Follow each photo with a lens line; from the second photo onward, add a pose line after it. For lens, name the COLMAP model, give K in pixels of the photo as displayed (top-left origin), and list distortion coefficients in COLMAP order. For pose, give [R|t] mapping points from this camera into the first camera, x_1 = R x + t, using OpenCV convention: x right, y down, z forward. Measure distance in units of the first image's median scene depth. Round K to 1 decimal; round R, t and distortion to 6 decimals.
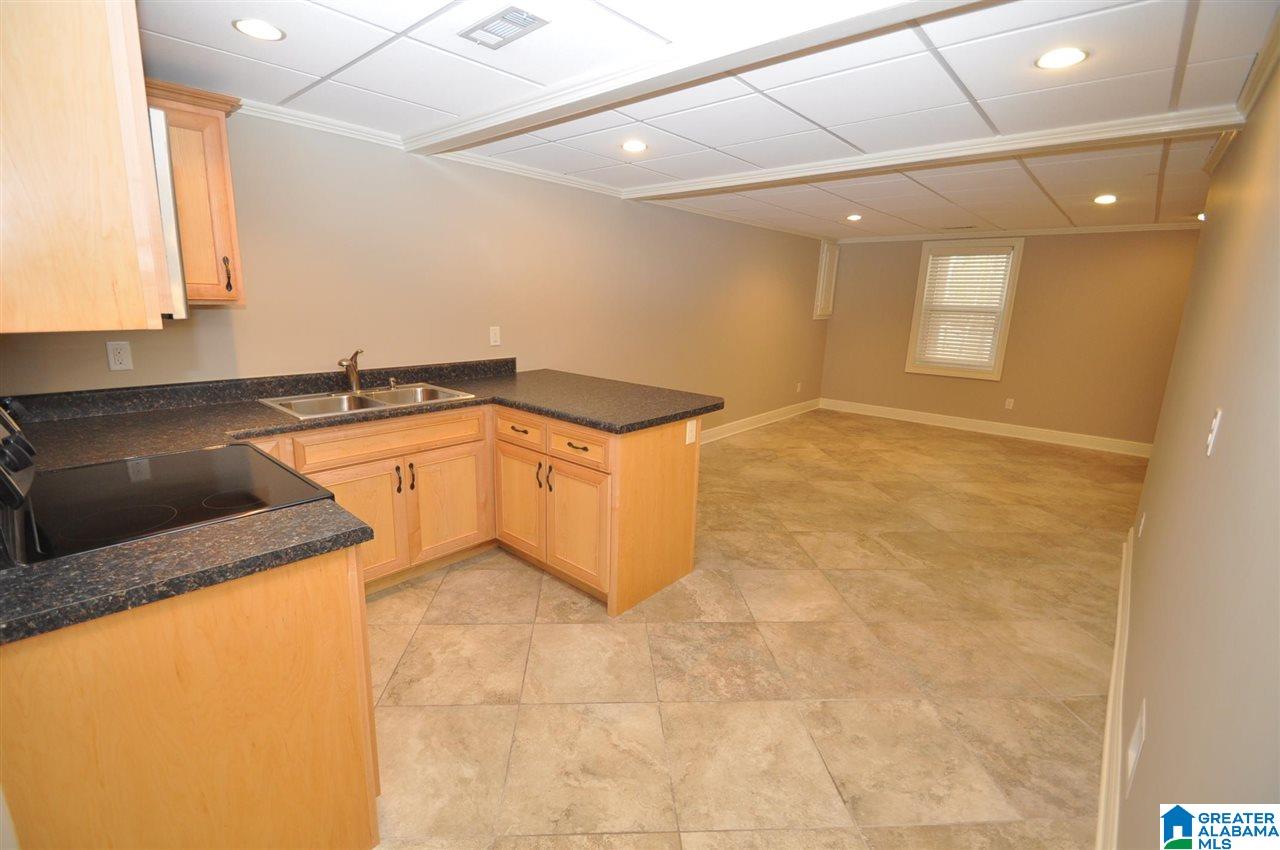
lens RADIAL K [[558.3, 0, 624.0], [0, 558.3, 422.7], [0, 0, 1]] dist [0.007764, -0.006391]
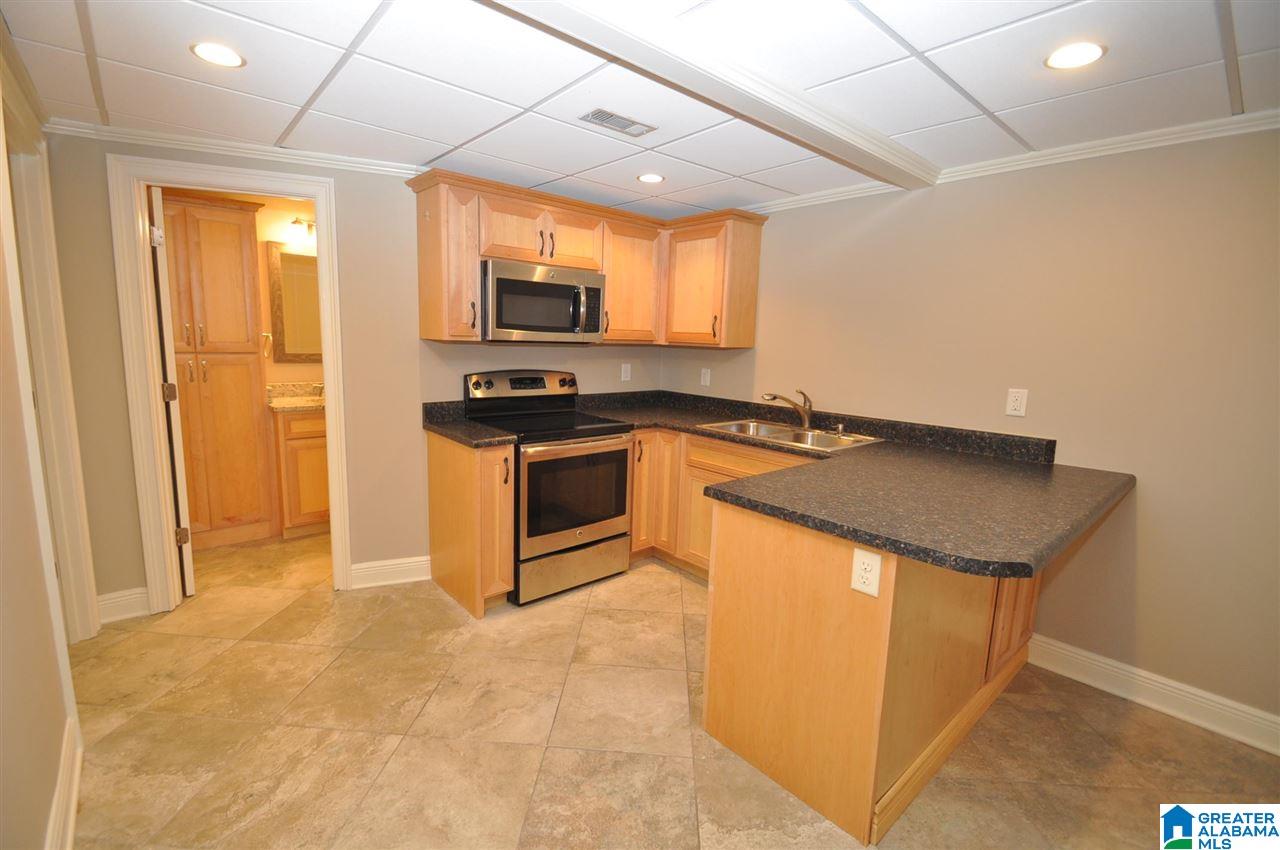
lens RADIAL K [[558.3, 0, 621.1], [0, 558.3, 423.1], [0, 0, 1]] dist [0.007764, -0.006391]
pose [[-0.130099, 0.119625, -0.984258, 0.837168], [-0.250619, 0.956492, 0.149377, -0.180826], [0.959304, 0.266108, -0.094459, 0.976183]]
